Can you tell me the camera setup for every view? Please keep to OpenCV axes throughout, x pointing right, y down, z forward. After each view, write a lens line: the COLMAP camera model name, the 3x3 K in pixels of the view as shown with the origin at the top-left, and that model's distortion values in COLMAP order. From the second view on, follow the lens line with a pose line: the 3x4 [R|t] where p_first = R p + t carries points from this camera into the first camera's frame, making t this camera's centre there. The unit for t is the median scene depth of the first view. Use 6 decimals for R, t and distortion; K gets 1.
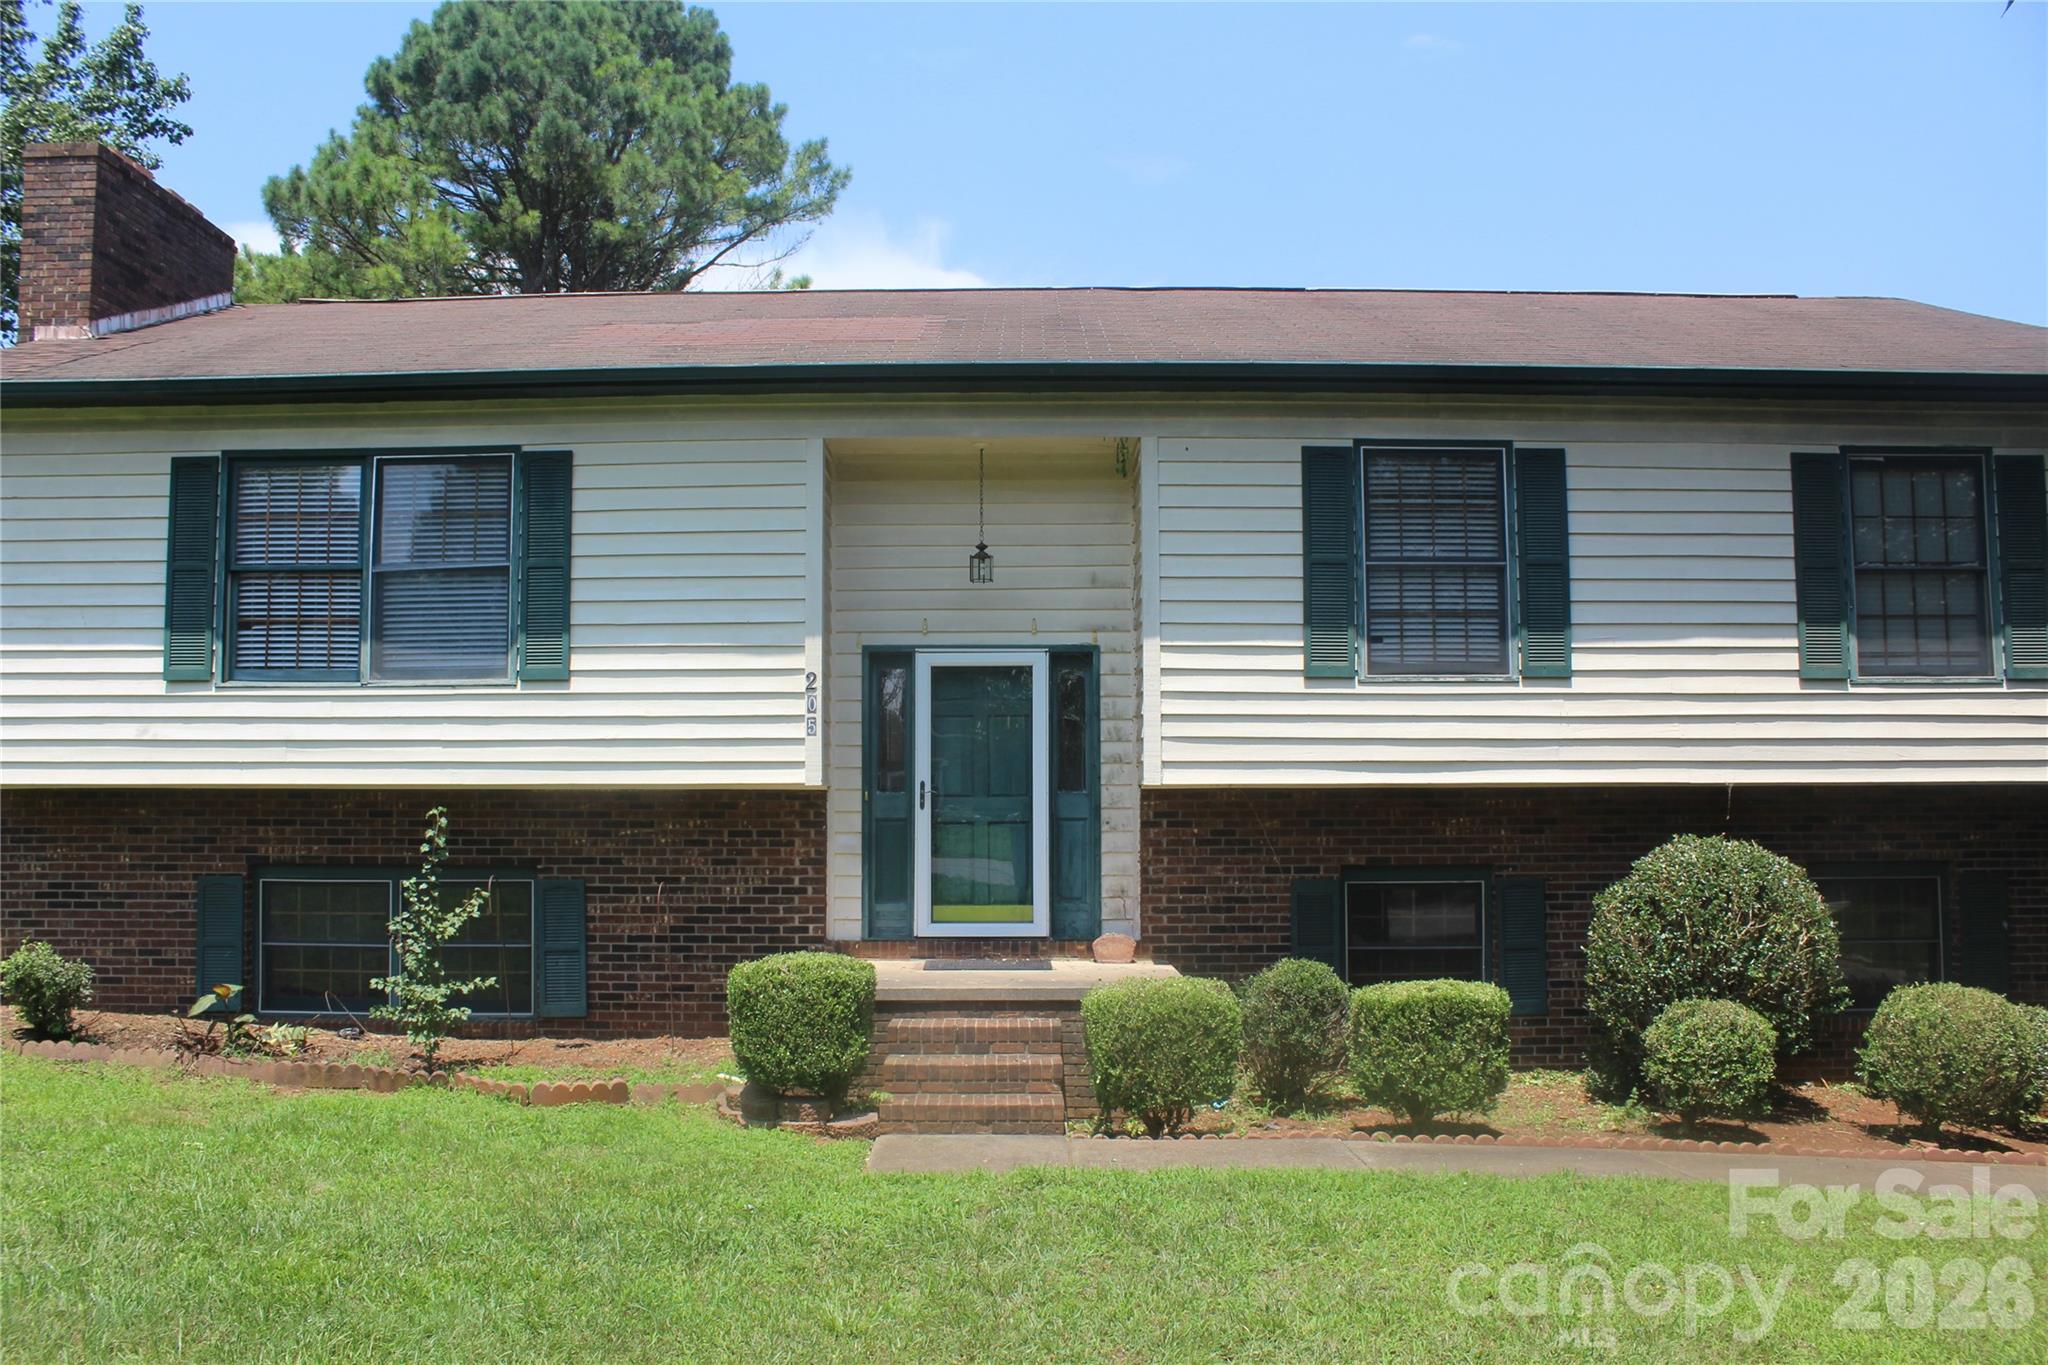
lens RADIAL K [[1698.1, 0, 1024.6], [0, 1698.1, 694.0], [0, 0, 1]] dist [-0.157576, 0.141259]
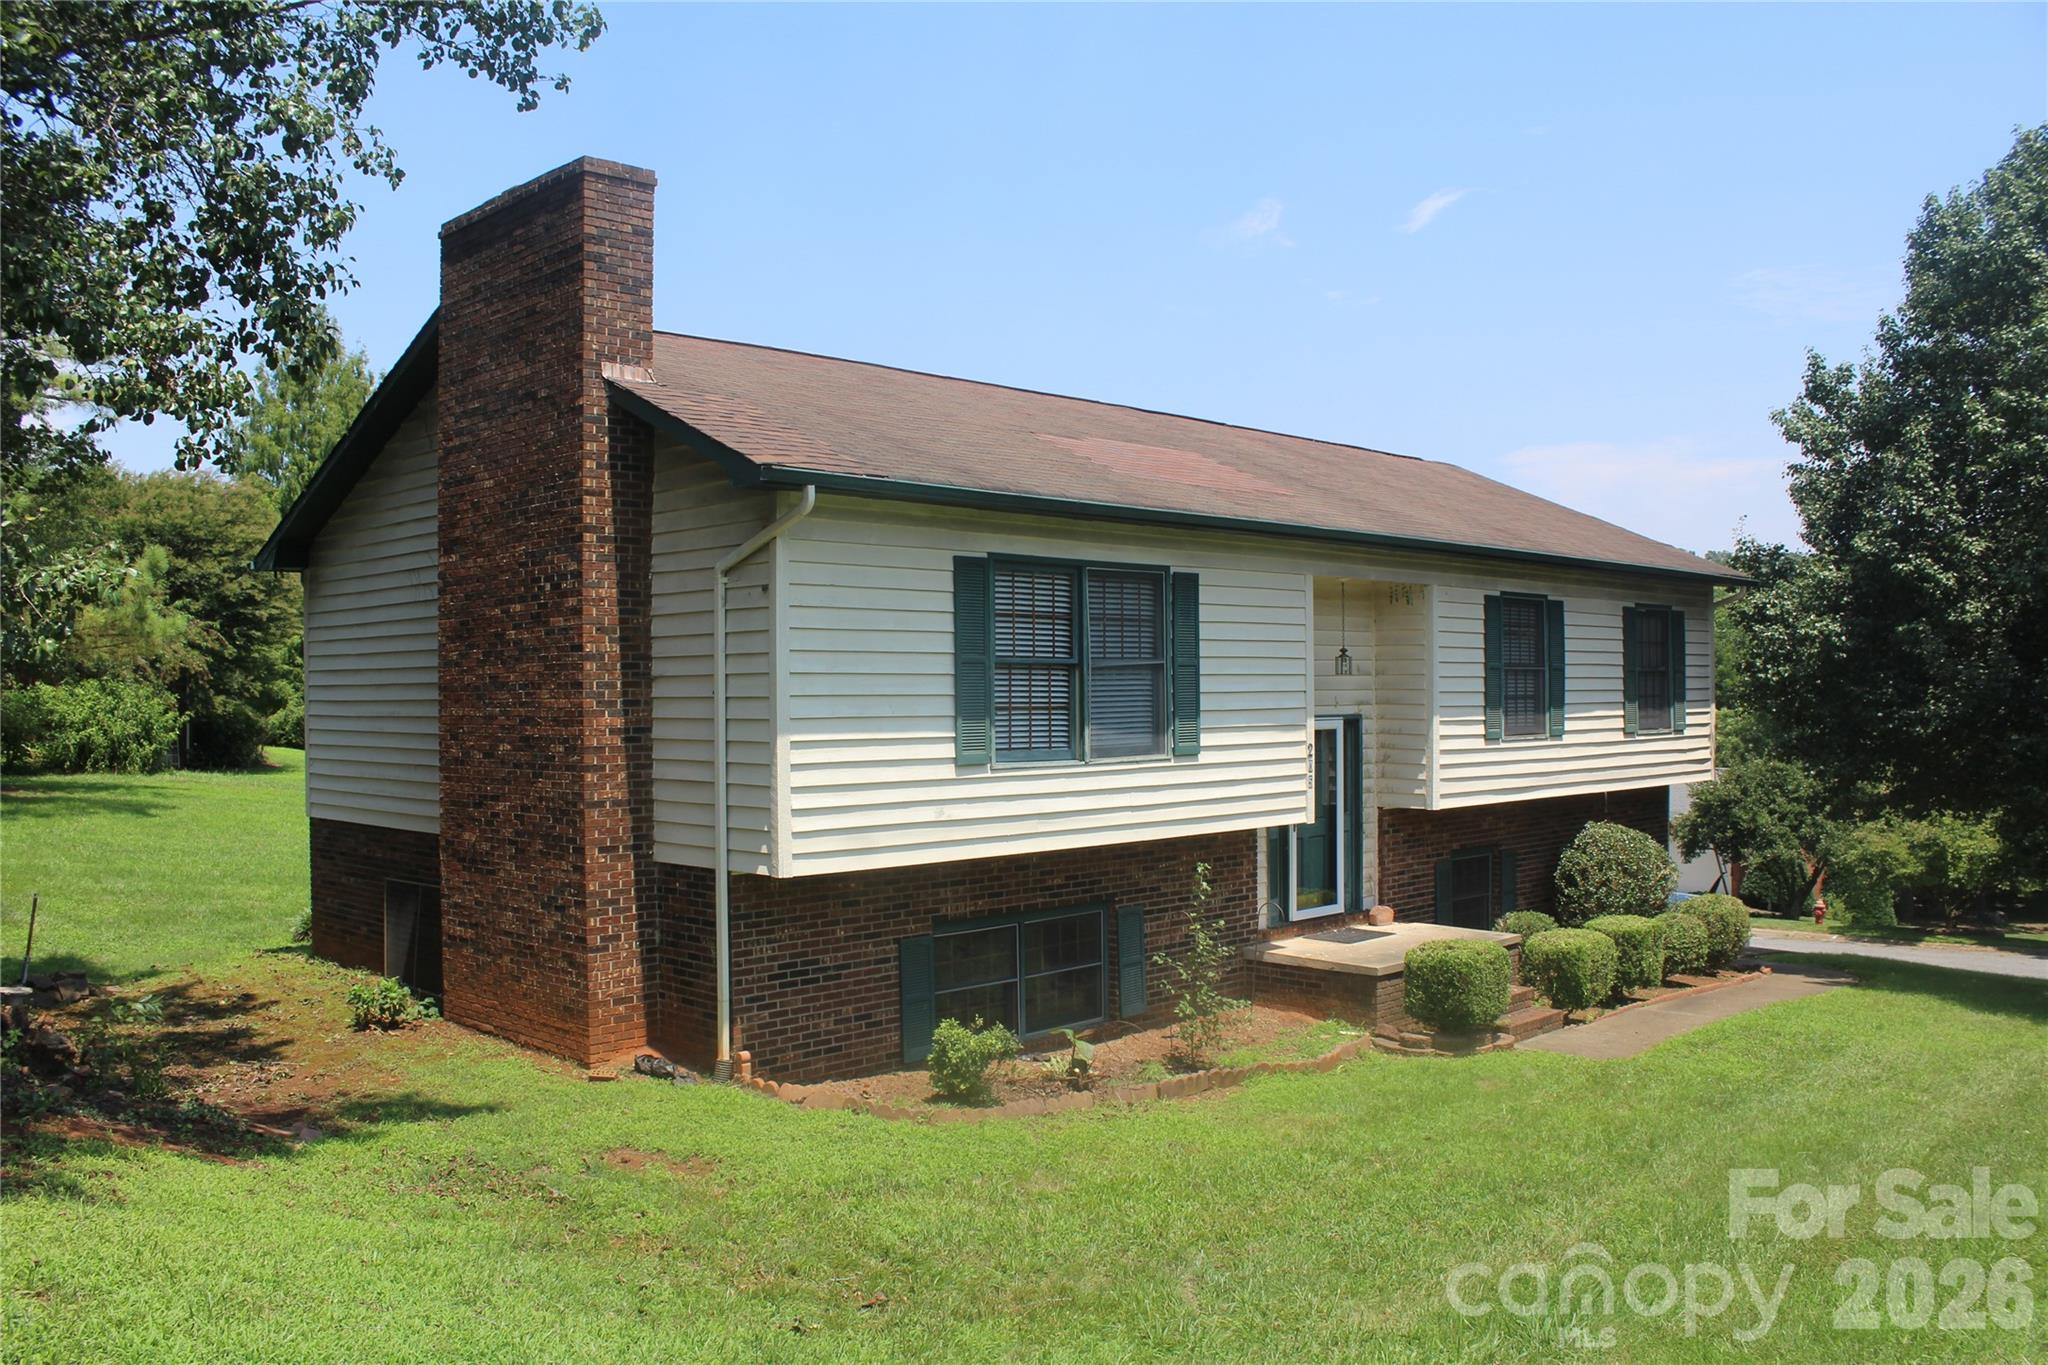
lens RADIAL K [[1698.1, 0, 1021.9], [0, 1698.1, 681.4], [0, 0, 1]] dist [-0.157576, 0.141259]
pose [[0.698308, 0.001032, 0.715796, -1.236153], [-0.043086, 0.998246, 0.040595, -0.105591], [-0.714499, -0.059189, 0.697128, 0.185691]]
